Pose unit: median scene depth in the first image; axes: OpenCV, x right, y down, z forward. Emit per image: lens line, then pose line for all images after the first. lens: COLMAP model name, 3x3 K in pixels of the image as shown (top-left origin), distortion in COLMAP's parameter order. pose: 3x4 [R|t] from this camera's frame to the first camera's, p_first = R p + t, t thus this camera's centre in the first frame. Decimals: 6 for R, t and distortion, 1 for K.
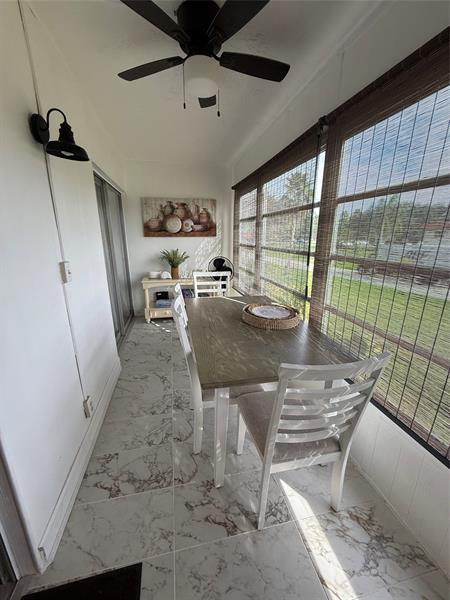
lens RADIAL K [[234.2, 0, 223.3], [0, 234.2, 300.6], [0, 0, 1]] dist [0.001432, 0.000305]
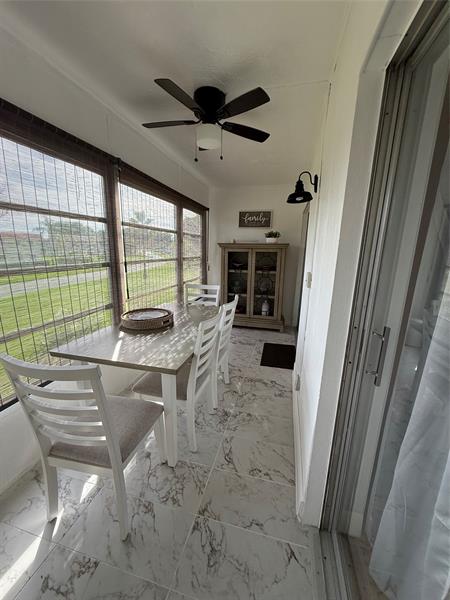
lens RADIAL K [[234.2, 0, 224.2], [0, 234.2, 299.9], [0, 0, 1]] dist [0.001432, 0.000305]
pose [[-0.887585, -0.116130, 0.445765, -0.616894], [0.103818, 0.892372, 0.439197, -0.477196], [-0.448792, 0.436103, -0.780000, 1.662970]]
